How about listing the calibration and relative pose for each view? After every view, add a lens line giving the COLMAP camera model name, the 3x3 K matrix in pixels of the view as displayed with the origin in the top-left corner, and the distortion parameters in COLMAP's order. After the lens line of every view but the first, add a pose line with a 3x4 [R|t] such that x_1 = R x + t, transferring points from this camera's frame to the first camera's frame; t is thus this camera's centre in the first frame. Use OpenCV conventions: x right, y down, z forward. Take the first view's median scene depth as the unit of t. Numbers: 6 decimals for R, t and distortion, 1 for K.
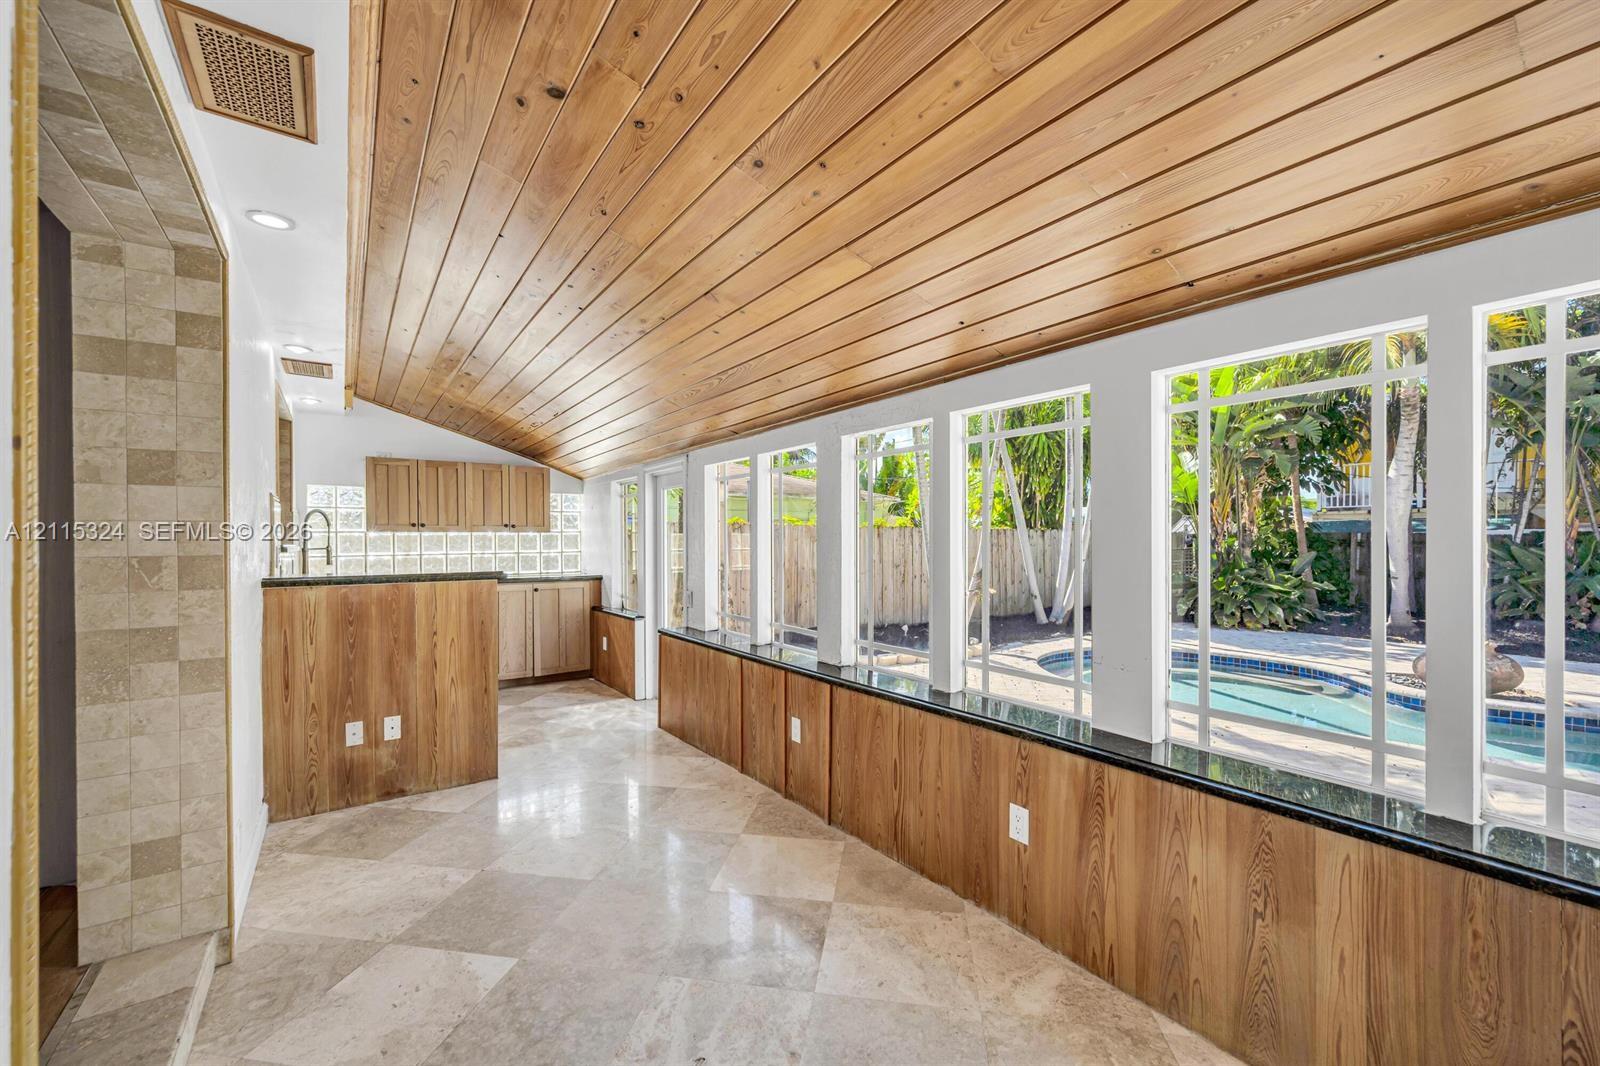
lens RADIAL K [[667.1, 0, 810.7], [0, 667.1, 543.1], [0, 0, 1]] dist [0.000745, 0.000073]
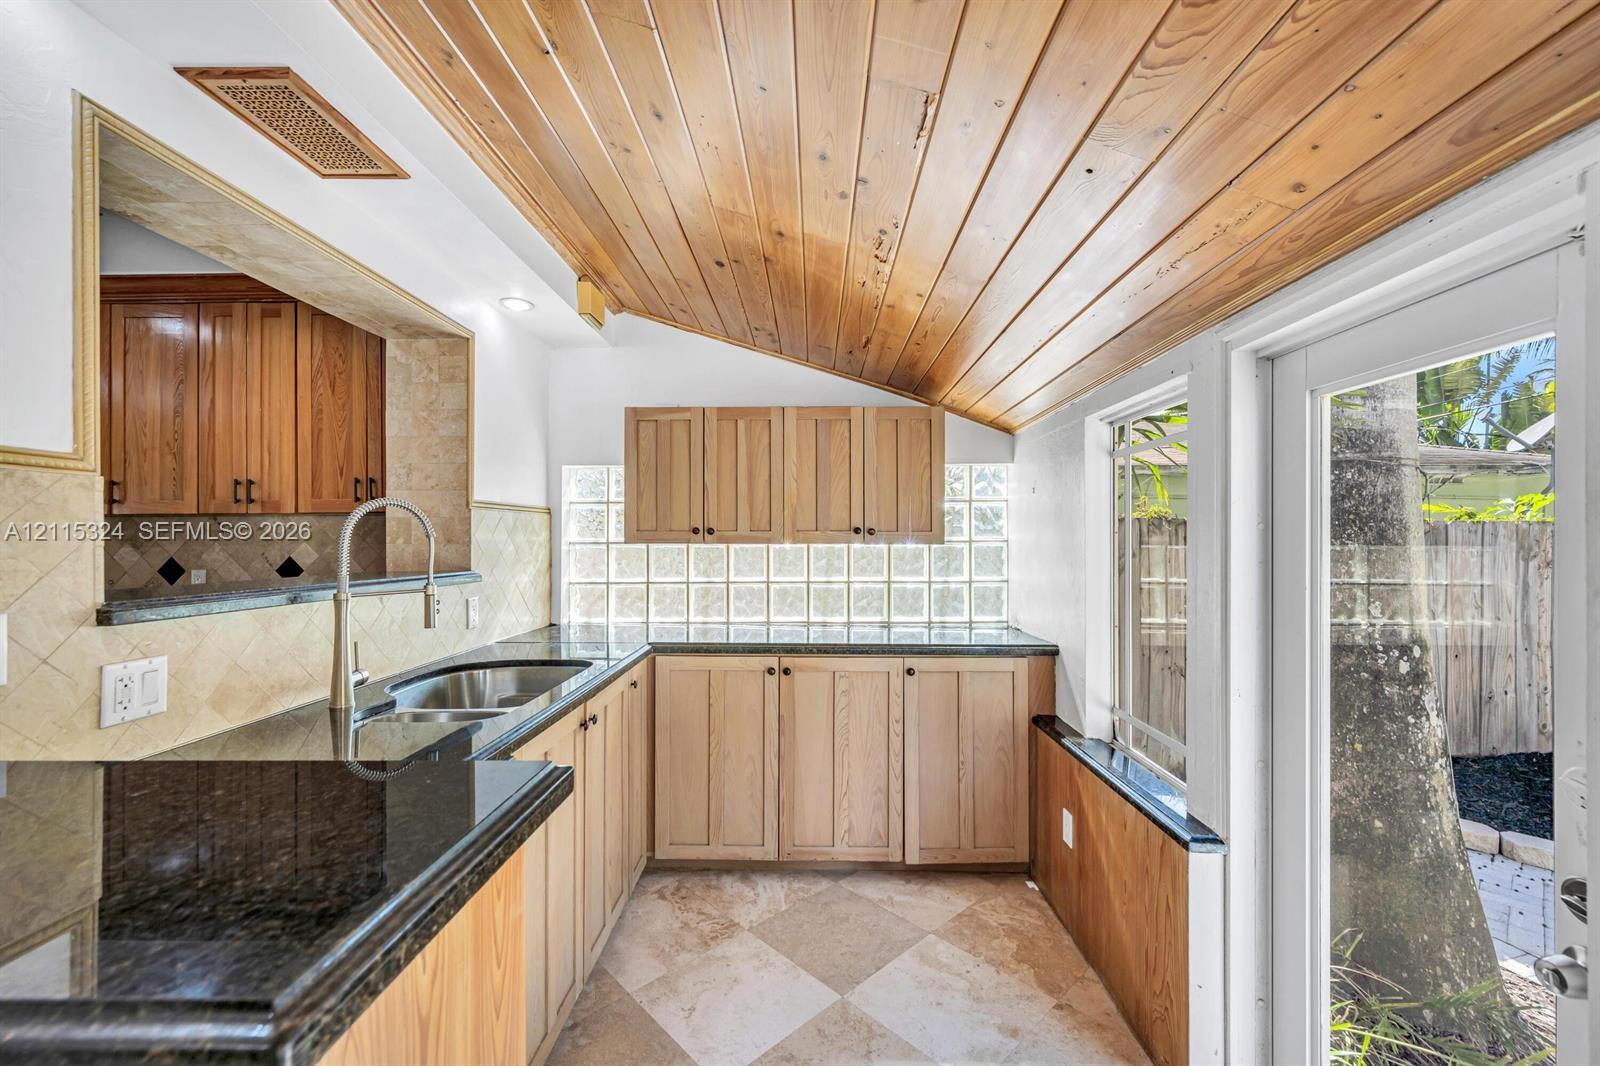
lens RADIAL K [[636.1, 0, 804.9], [0, 636.1, 539.7], [0, 0, 1]] dist [0.001803, -0.000190]
pose [[0.801787, 0.004161, -0.597595, -0.206517], [-0.004504, 0.999989, 0.000919, -0.019777], [0.597592, 0.001955, 0.801798, 0.598412]]
